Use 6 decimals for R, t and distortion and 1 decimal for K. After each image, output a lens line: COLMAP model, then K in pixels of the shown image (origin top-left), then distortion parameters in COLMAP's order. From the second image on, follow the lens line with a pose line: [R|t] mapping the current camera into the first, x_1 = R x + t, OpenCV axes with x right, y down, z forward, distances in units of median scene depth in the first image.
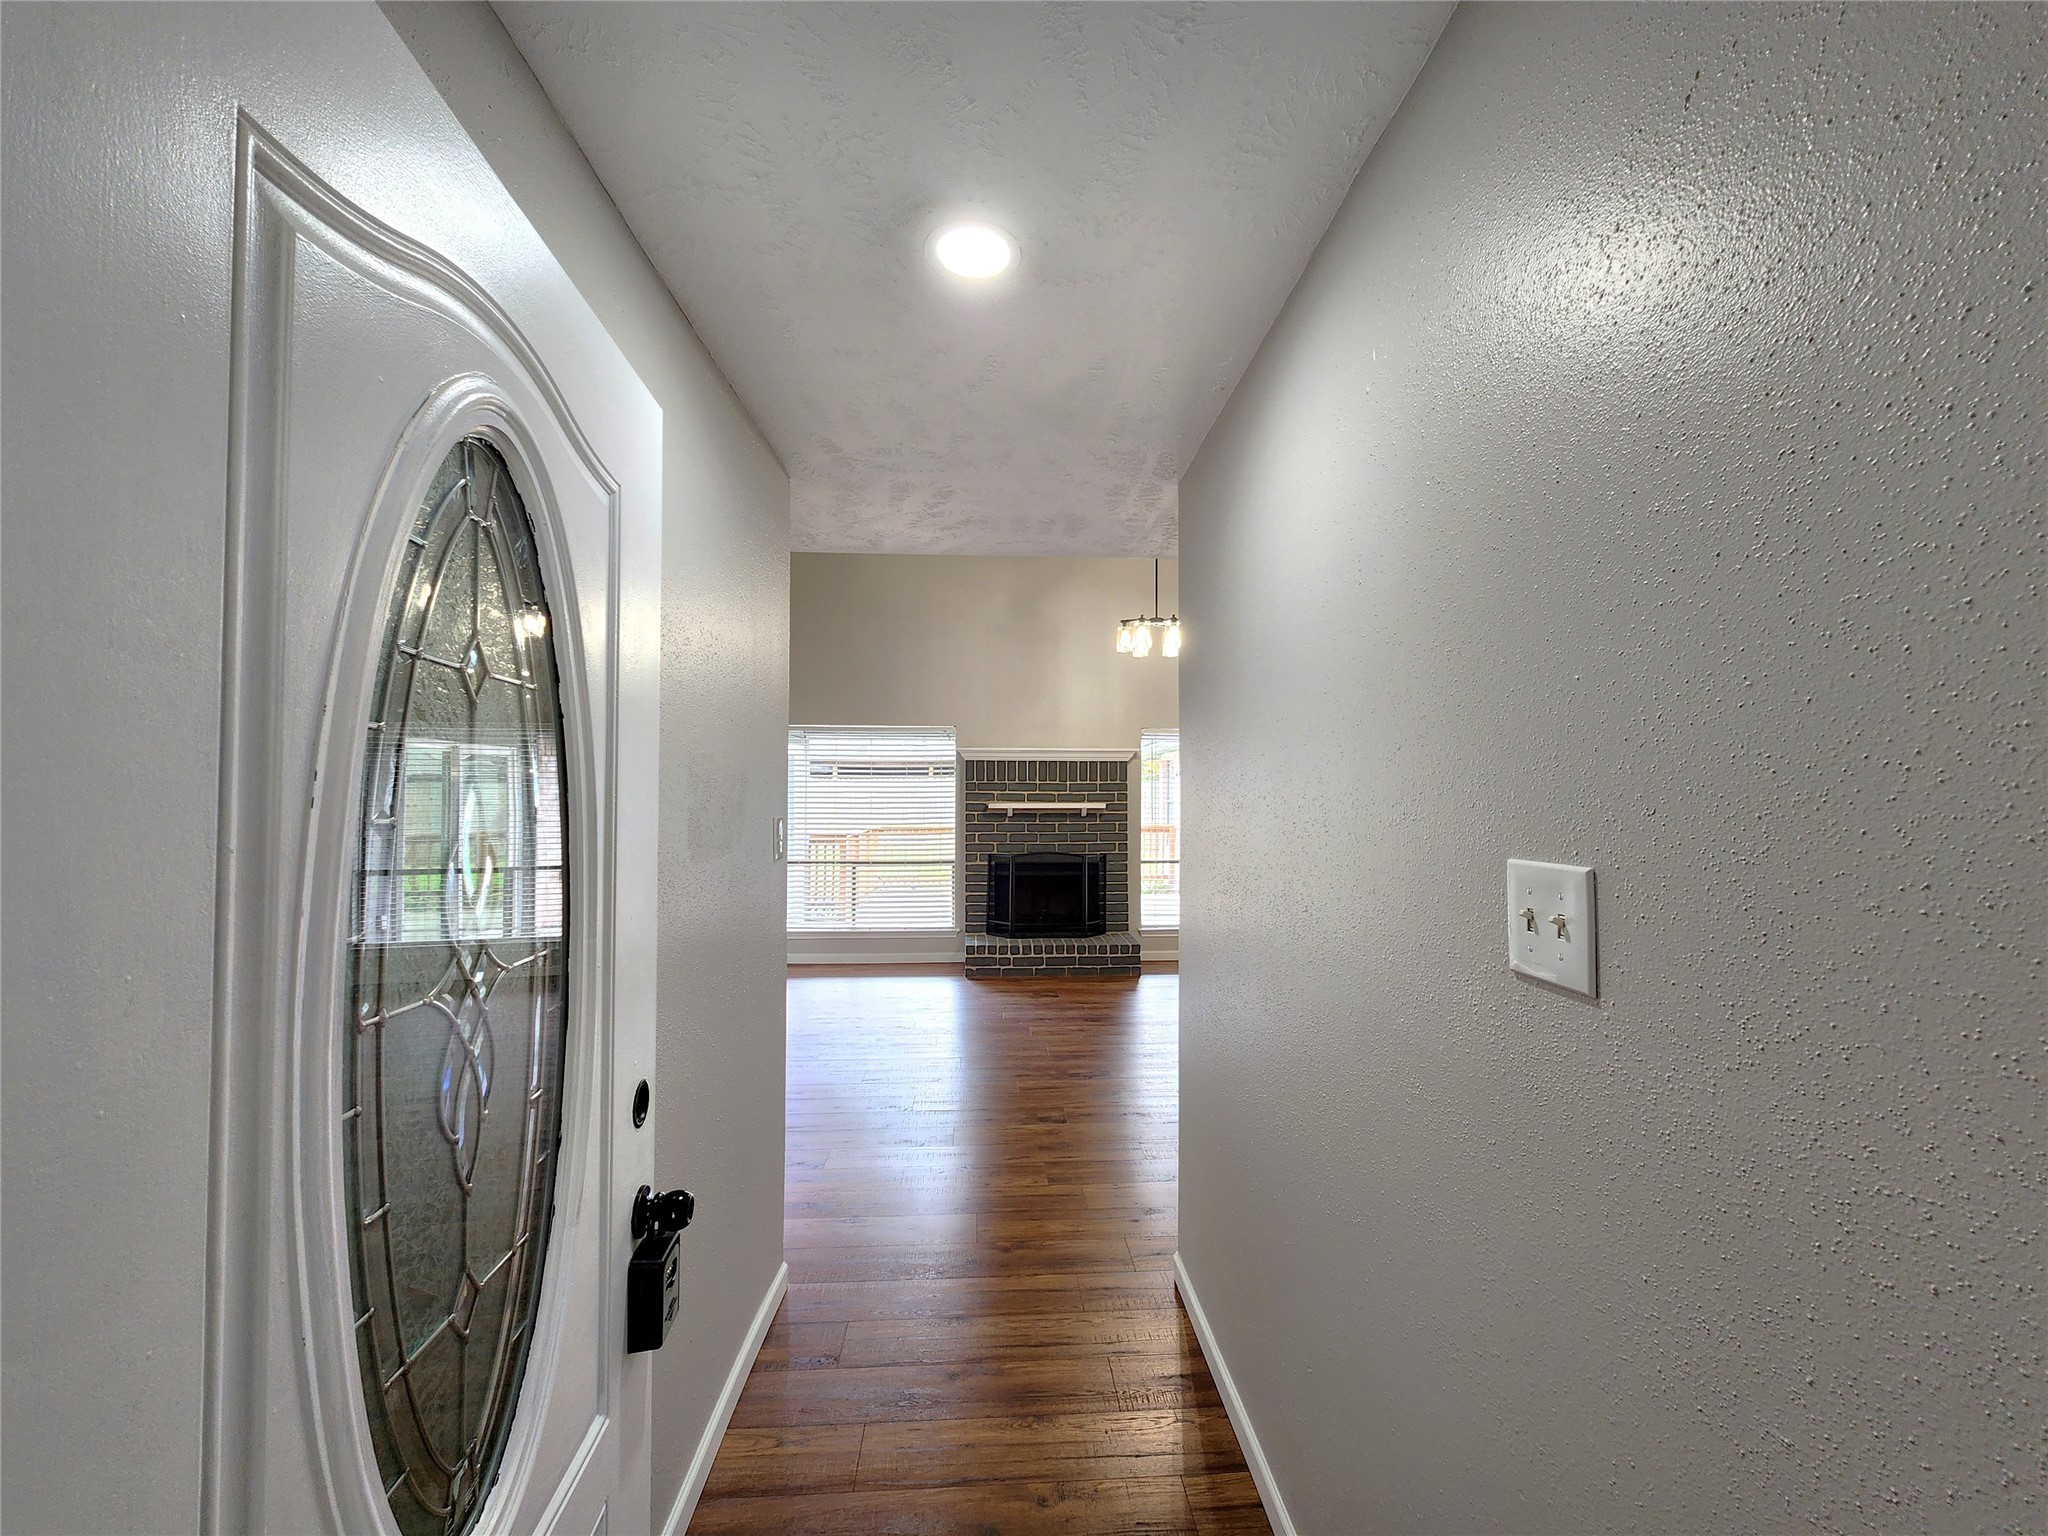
lens RADIAL K [[829.6, 0, 1023.6], [0, 829.6, 773.6], [0, 0, 1]] dist [-0.000293, -0.000205]
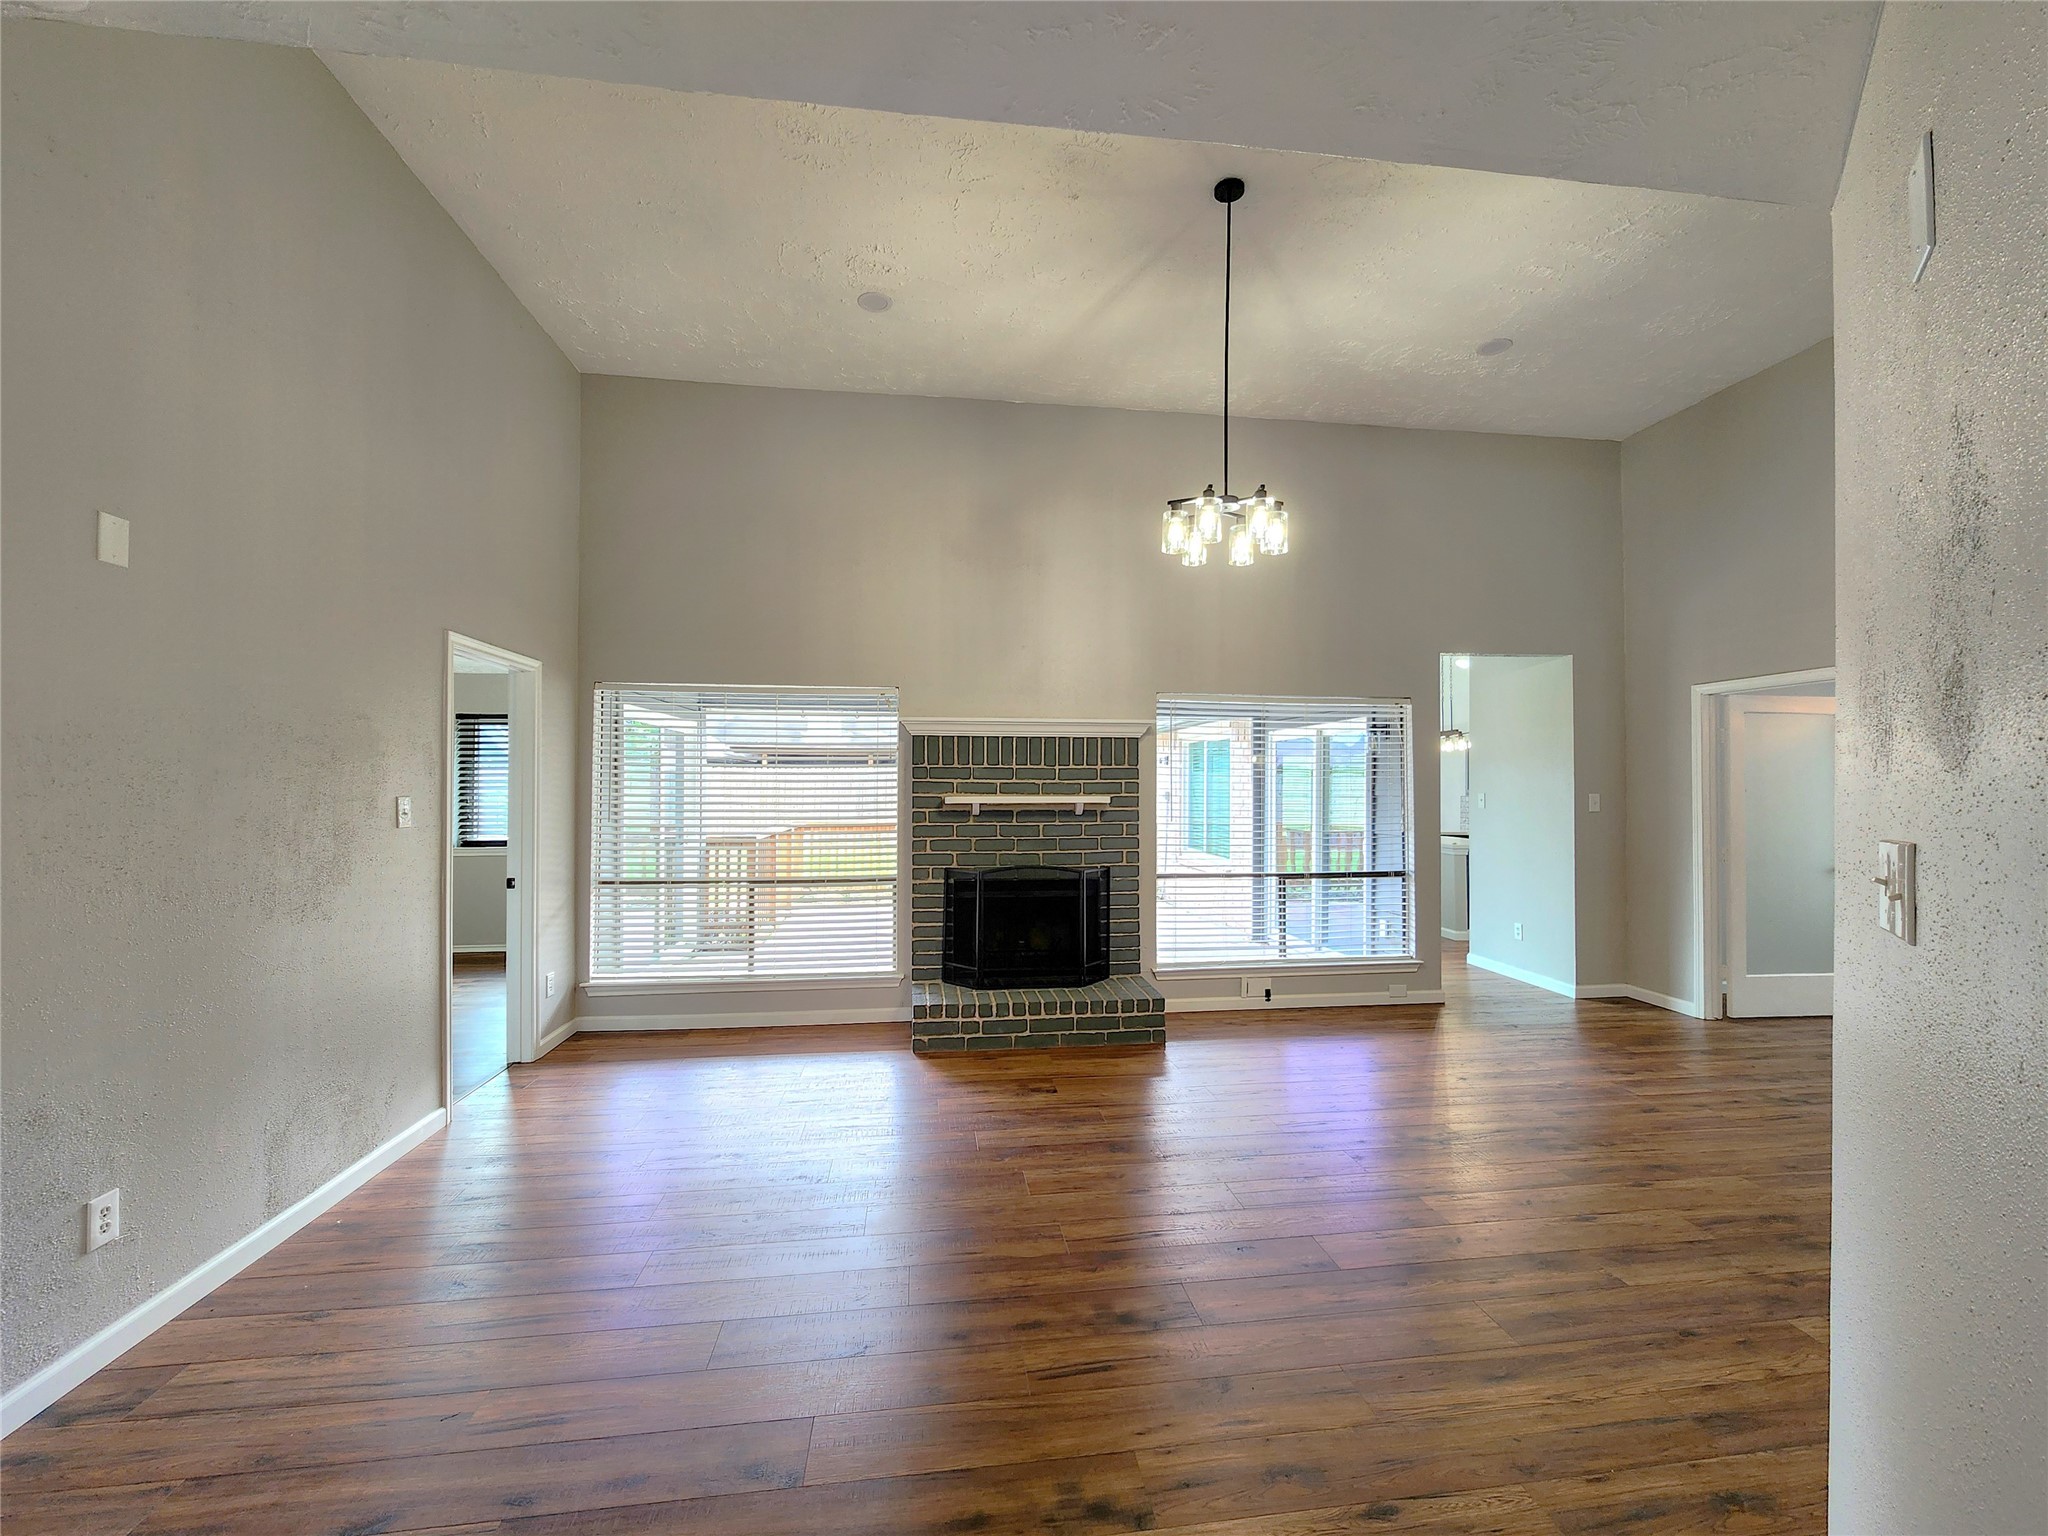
lens RADIAL K [[829.6, 0, 1031.0], [0, 829.6, 768.3], [0, 0, 1]] dist [-0.000293, -0.000205]
pose [[0.996988, -0.000128, 0.077556, -0.024259], [-0.000368, 0.999980, 0.006385, 0.007306], [-0.077555, -0.006395, 0.996968, 0.292026]]
